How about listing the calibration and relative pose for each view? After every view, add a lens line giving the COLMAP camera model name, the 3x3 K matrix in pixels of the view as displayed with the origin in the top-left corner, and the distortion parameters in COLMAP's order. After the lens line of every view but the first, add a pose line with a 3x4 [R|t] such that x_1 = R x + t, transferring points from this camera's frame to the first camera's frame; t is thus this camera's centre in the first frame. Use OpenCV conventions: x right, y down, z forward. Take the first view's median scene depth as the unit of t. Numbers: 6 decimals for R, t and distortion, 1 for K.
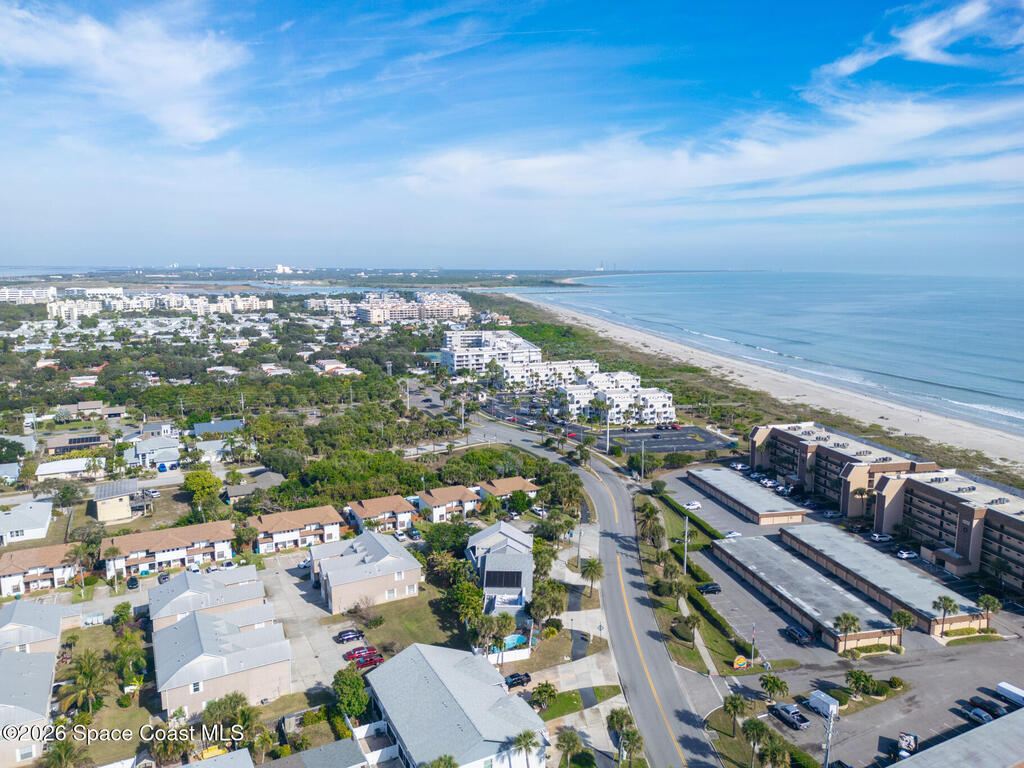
lens RADIAL K [[730.0, 0, 512.0], [0, 730.0, 384.0], [0, 0, 1]] dist [-0.004591, 0.000660]
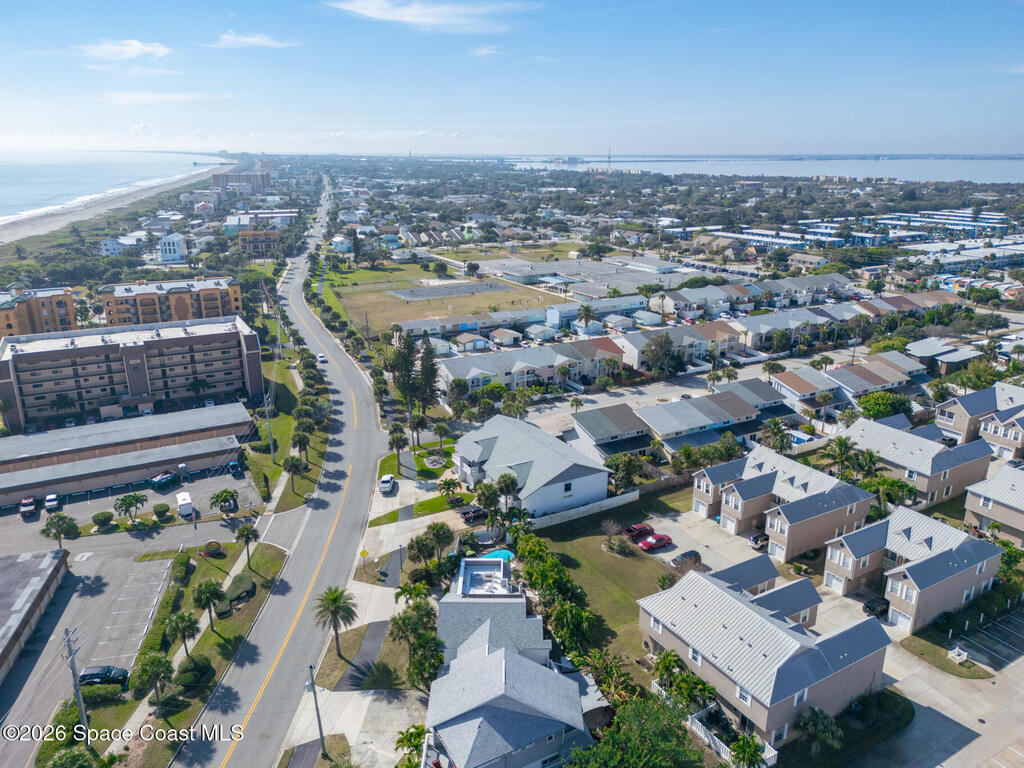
lens RADIAL K [[722.0, 0, 512.0], [0, 722.0, 384.0], [0, 0, 1]] dist [0.110555, -0.151428]
pose [[-0.999200, -0.002993, -0.039876, -0.001254], [-0.020889, 0.889379, 0.456693, -0.039896], [0.034098, 0.457161, -0.888730, 0.348145]]
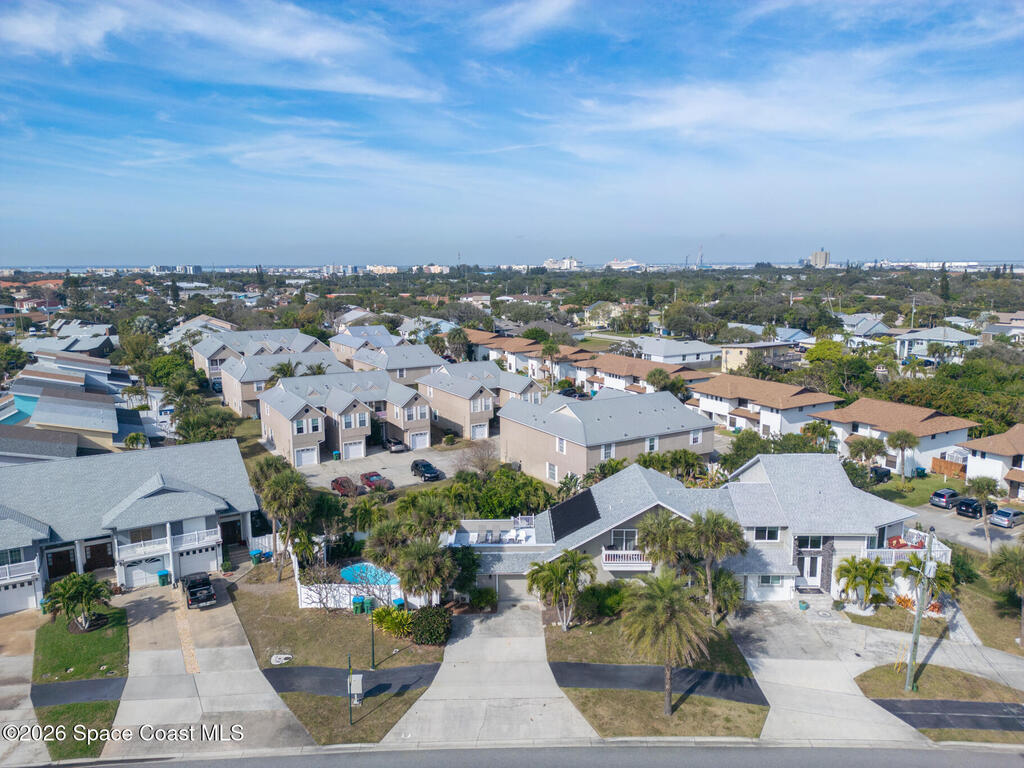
lens RADIAL K [[721.5, 0, 516.8], [0, 721.5, 320.7], [0, 0, 1]] dist [0.009637, 0.009534]
pose [[0.053410, 0.065150, -0.996445, 0.091642], [-0.167607, 0.984298, 0.055372, 0.033678], [0.984406, 0.164054, 0.063491, 0.221023]]
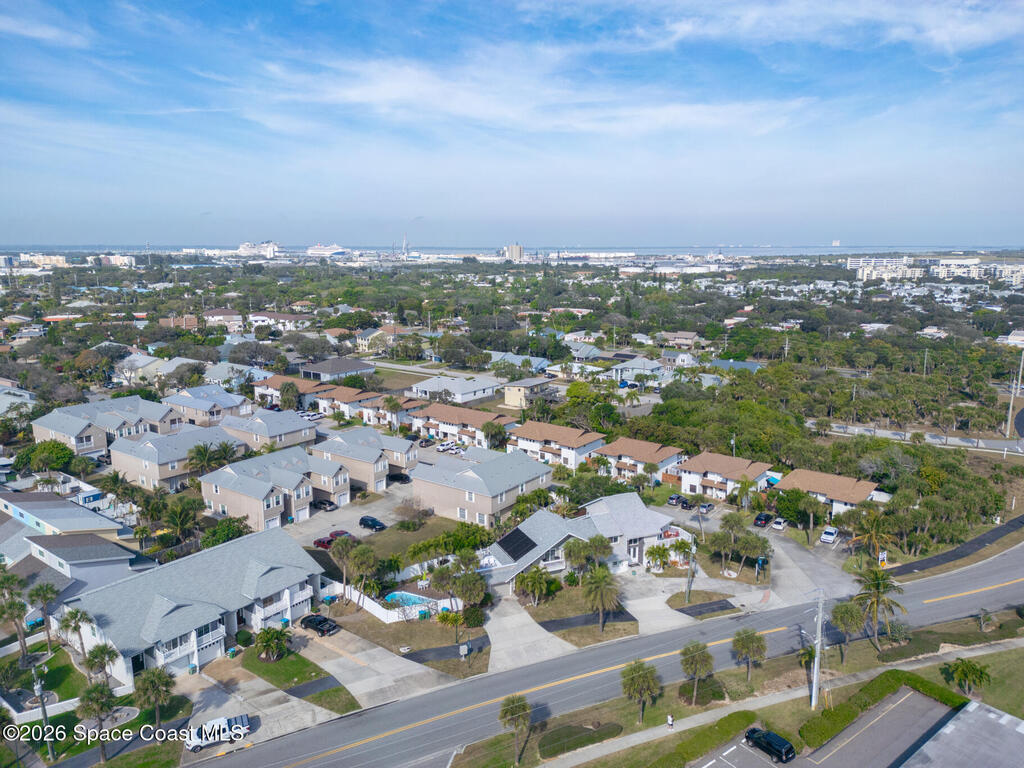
lens RADIAL K [[722.0, 0, 512.0], [0, 722.0, 384.0], [0, 0, 1]] dist [0.110555, -0.151428]
pose [[0.438005, 0.157816, -0.885012, 0.145963], [-0.150468, 0.983452, 0.100901, 0.007606], [0.886290, 0.088971, 0.454503, 0.154783]]
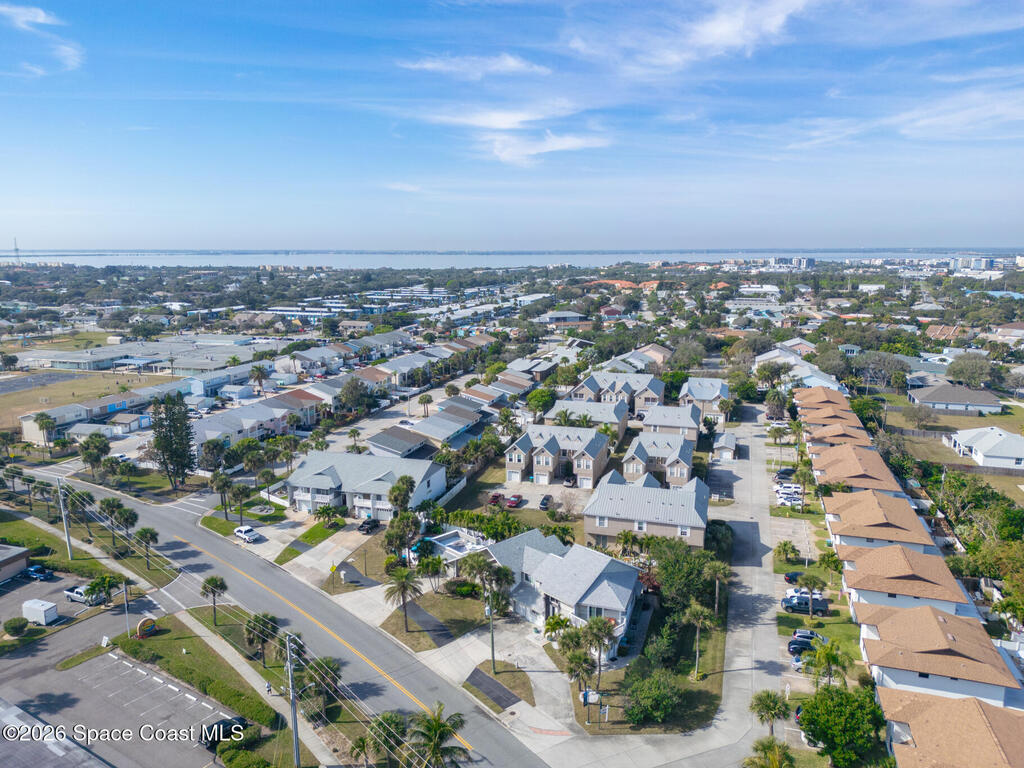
lens RADIAL K [[722.0, 0, 512.0], [0, 722.0, 384.0], [0, 0, 1]] dist [0.110555, -0.151428]
pose [[-0.706798, 0.119368, -0.697272, 0.112721], [-0.124128, 0.949442, 0.288361, -0.025607], [0.696440, 0.290364, -0.656247, 0.347532]]
